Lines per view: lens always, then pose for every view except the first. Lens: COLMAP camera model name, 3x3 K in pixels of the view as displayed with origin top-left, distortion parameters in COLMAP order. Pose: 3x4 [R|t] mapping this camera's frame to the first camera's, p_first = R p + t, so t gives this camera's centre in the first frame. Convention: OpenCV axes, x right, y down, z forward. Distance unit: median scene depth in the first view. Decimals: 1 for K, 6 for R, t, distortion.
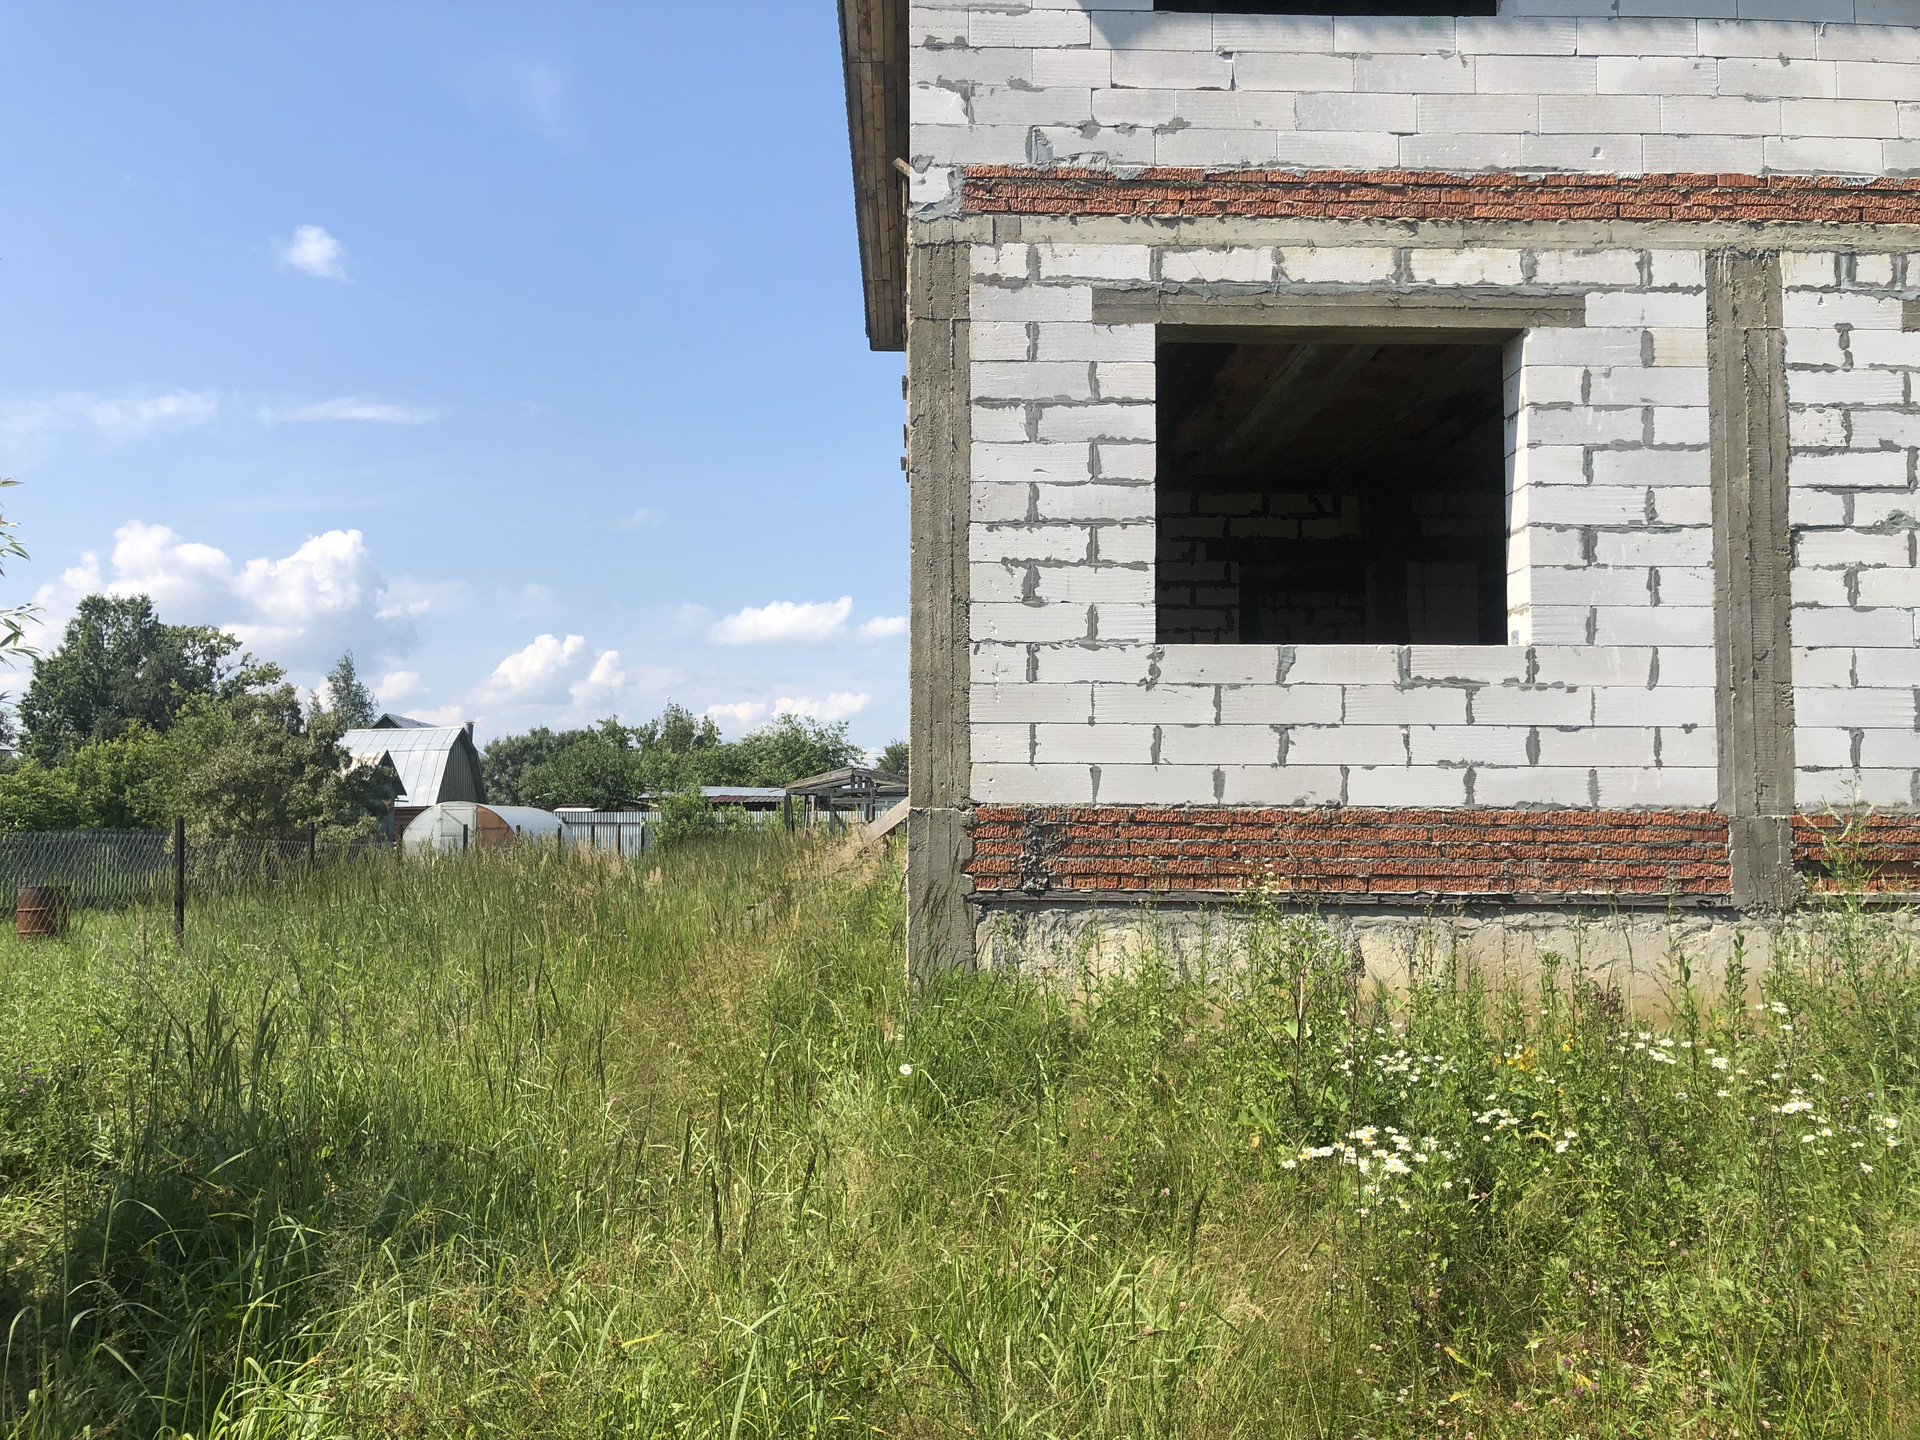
lens RADIAL K [[1564.9, 0, 937.8], [0, 1564.9, 734.9], [0, 0, 1]] dist [0.040171, -0.051700]
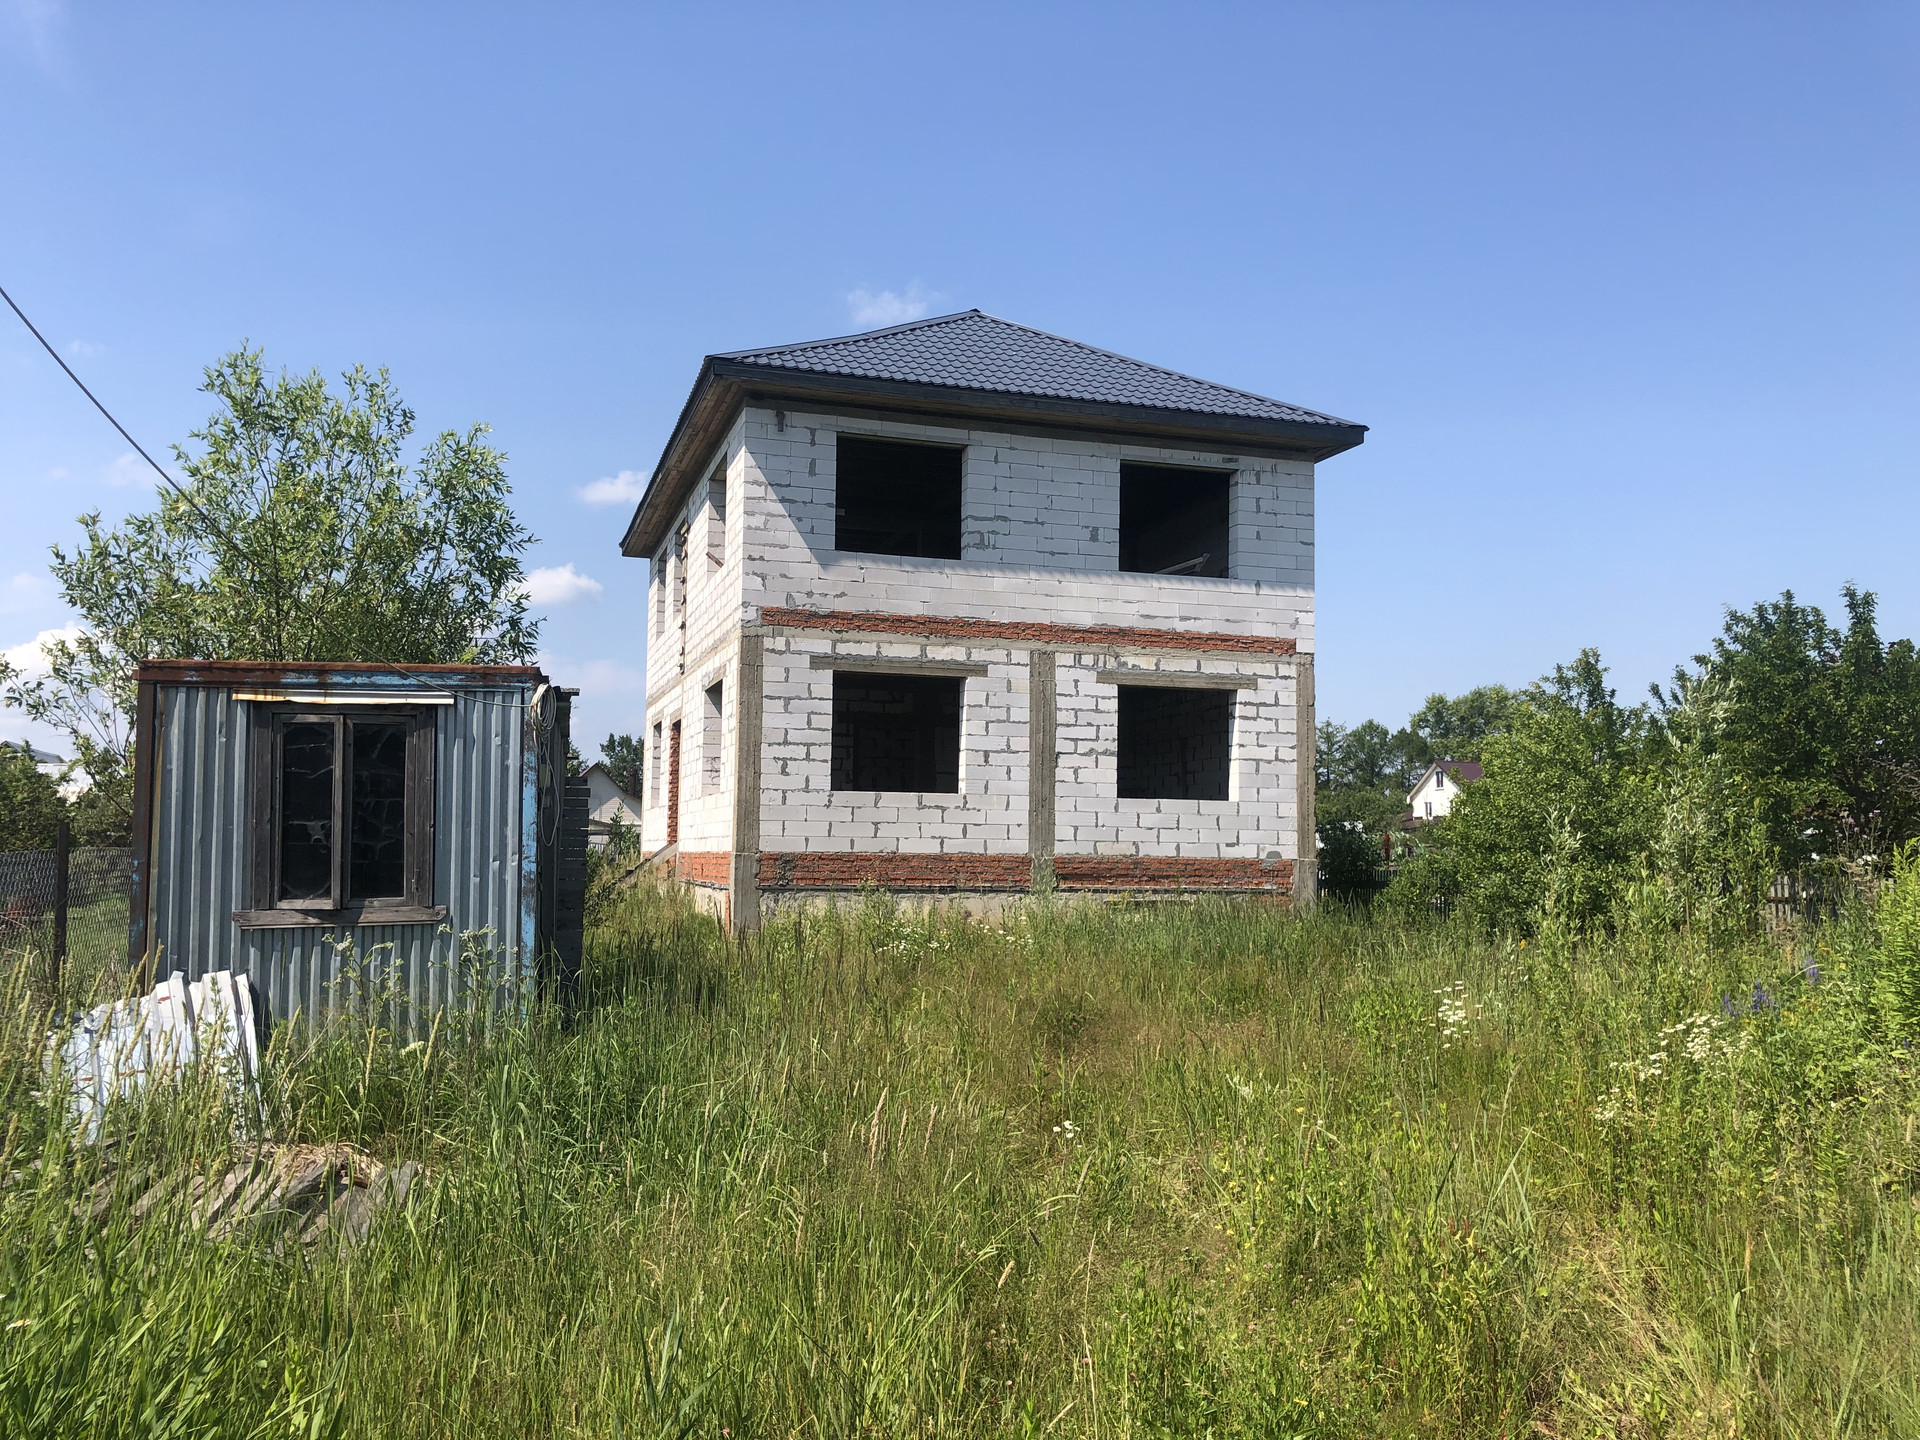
lens RADIAL K [[1625.9, 0, 982.5], [0, 1625.9, 676.5], [0, 0, 1]] dist [0.183612, -0.004282]
pose [[0.957824, 0.038713, 0.284737, -0.405102], [-0.020490, 0.997562, -0.066704, -0.072104], [-0.286626, 0.058056, 0.956282, -1.714379]]
